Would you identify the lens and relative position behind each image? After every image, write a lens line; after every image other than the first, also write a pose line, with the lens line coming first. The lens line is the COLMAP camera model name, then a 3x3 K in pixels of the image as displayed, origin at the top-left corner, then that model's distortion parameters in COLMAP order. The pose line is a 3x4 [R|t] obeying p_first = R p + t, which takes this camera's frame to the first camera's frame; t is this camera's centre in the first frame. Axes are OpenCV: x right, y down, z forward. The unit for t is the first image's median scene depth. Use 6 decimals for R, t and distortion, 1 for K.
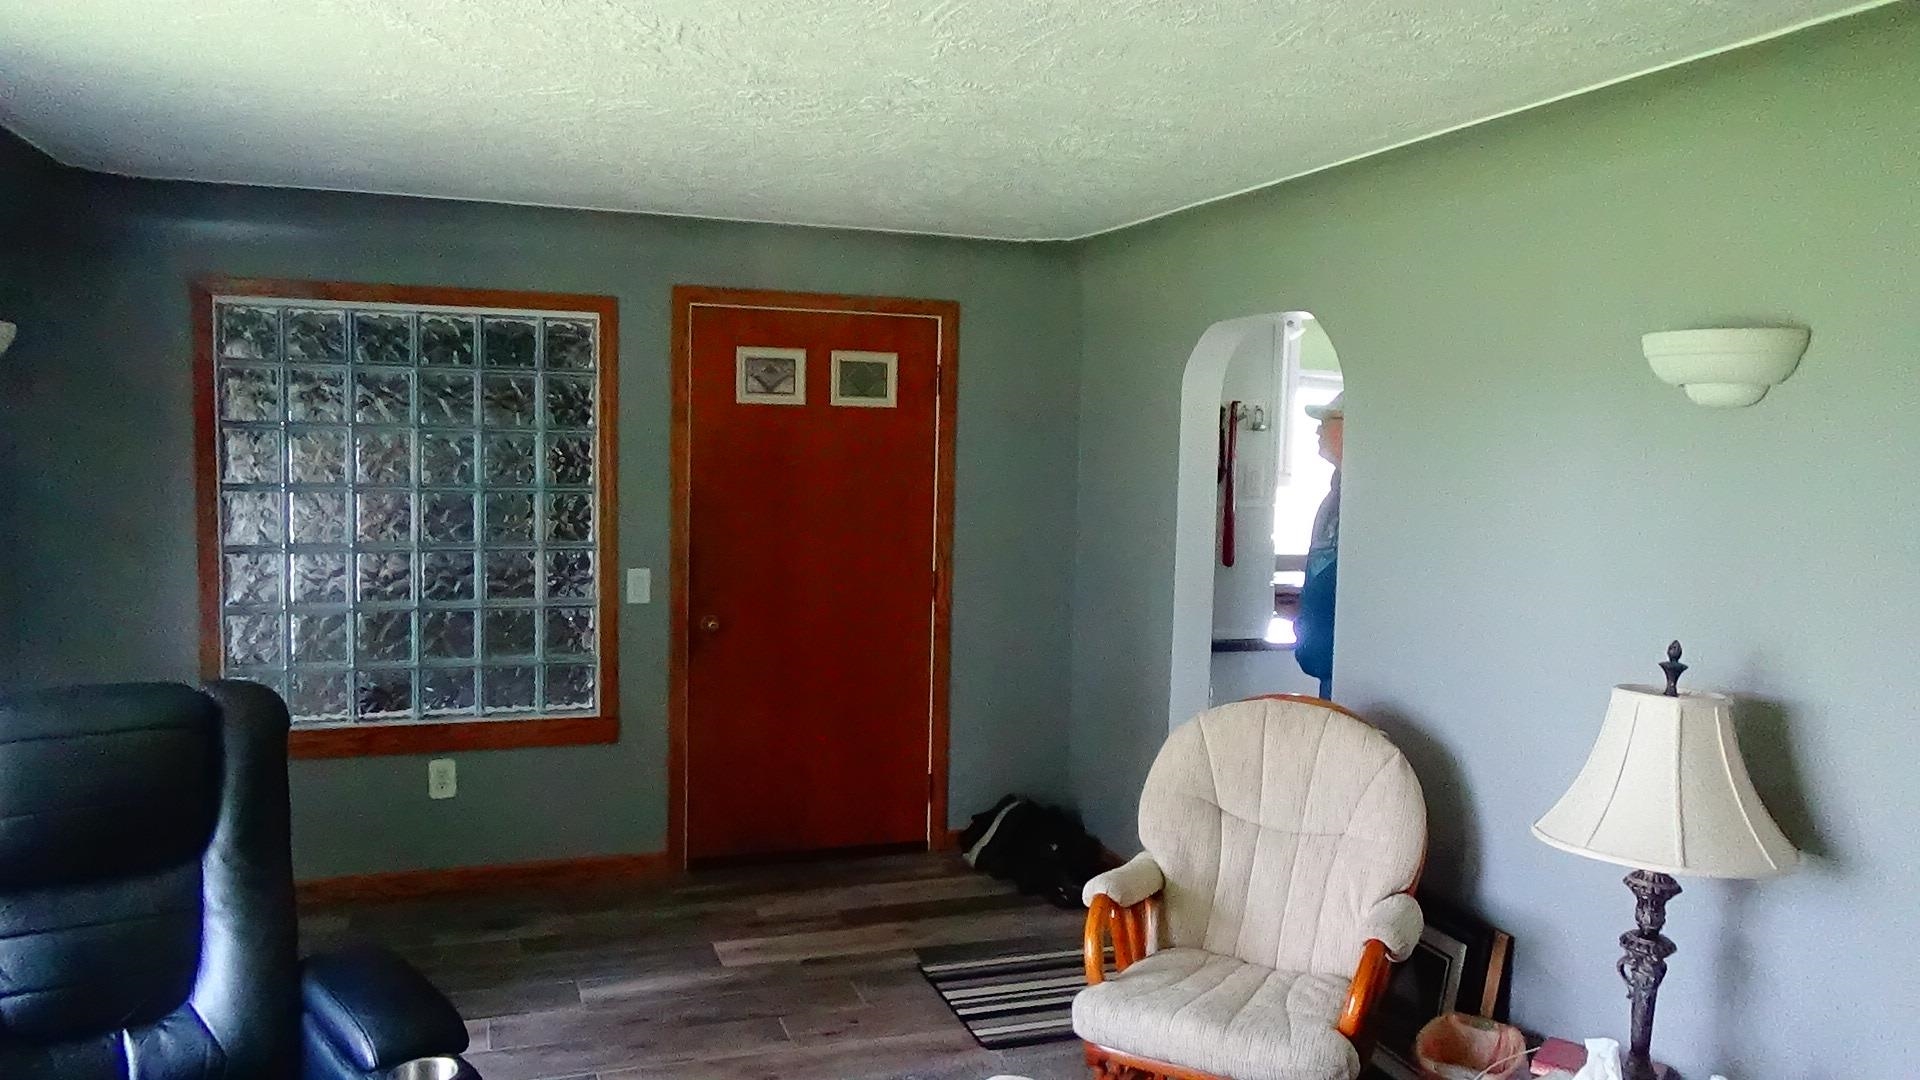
lens RADIAL K [[1427.8, 0, 964.1], [0, 1427.8, 532.8], [0, 0, 1]] dist [-0.000816, -0.003338]
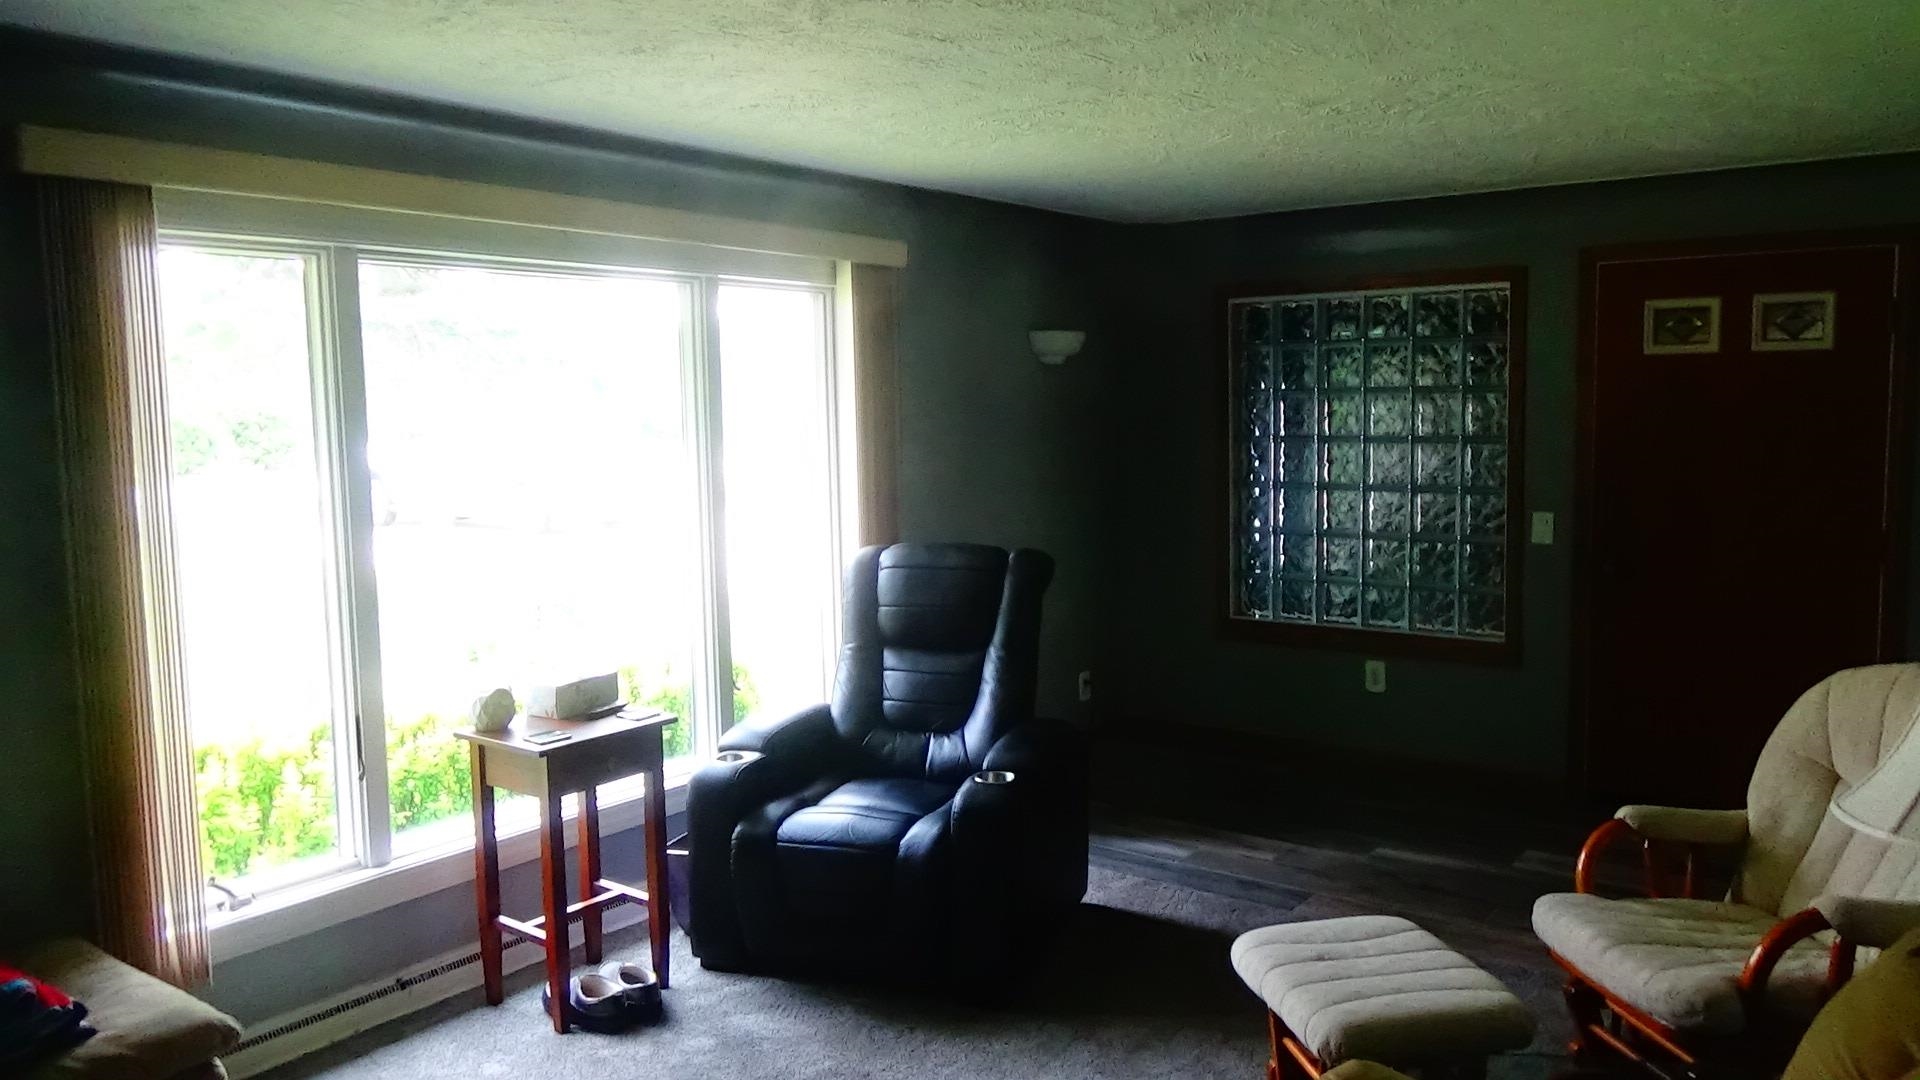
lens RADIAL K [[1427.8, 0, 964.1], [0, 1427.8, 532.8], [0, 0, 1]] dist [-0.000816, -0.003338]
pose [[0.561496, 0.046513, -0.826172, 0.428946], [-0.028801, 0.998913, 0.036664, 0.013772], [0.826978, 0.003208, 0.562224, 0.016117]]
